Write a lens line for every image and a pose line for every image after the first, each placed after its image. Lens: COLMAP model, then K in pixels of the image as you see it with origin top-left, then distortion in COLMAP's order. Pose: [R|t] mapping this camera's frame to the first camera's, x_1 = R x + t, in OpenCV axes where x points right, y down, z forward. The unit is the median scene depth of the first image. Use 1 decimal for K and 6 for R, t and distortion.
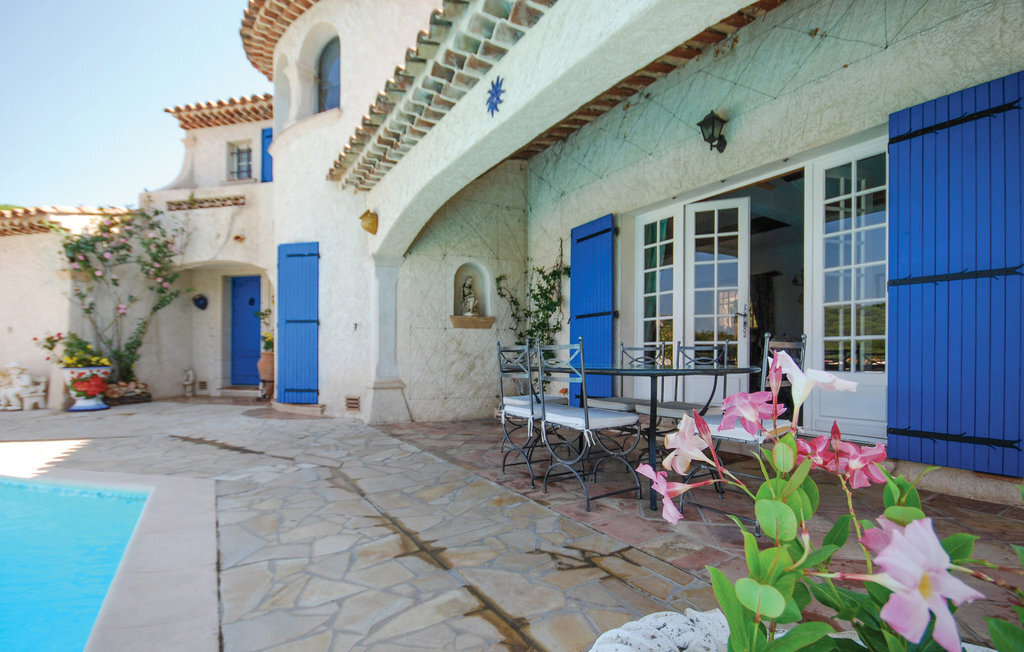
lens RADIAL K [[476.1, 0, 509.1], [0, 476.1, 355.7], [0, 0, 1]] dist [-0.003456, -0.000082]
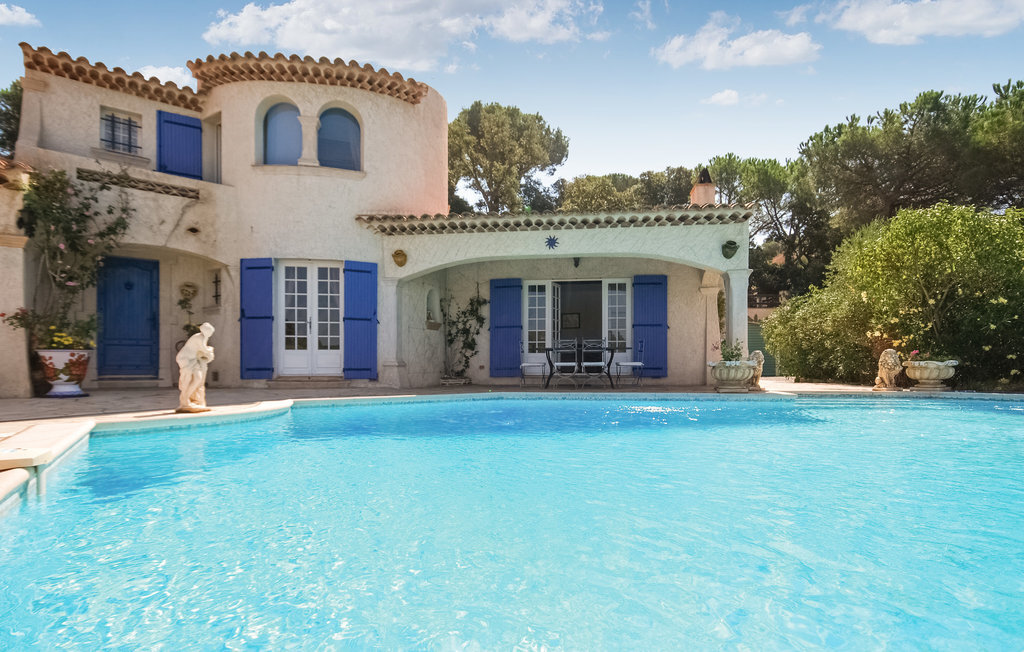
lens RADIAL K [[562.0, 0, 510.5], [0, 562.0, 370.4], [0, 0, 1]] dist [0.002762, -0.000093]
pose [[0.624116, -0.005112, 0.781315, -1.401201], [0.004513, 0.999986, 0.002938, 0.075836], [-0.781319, 0.001692, 0.624130, -0.398382]]
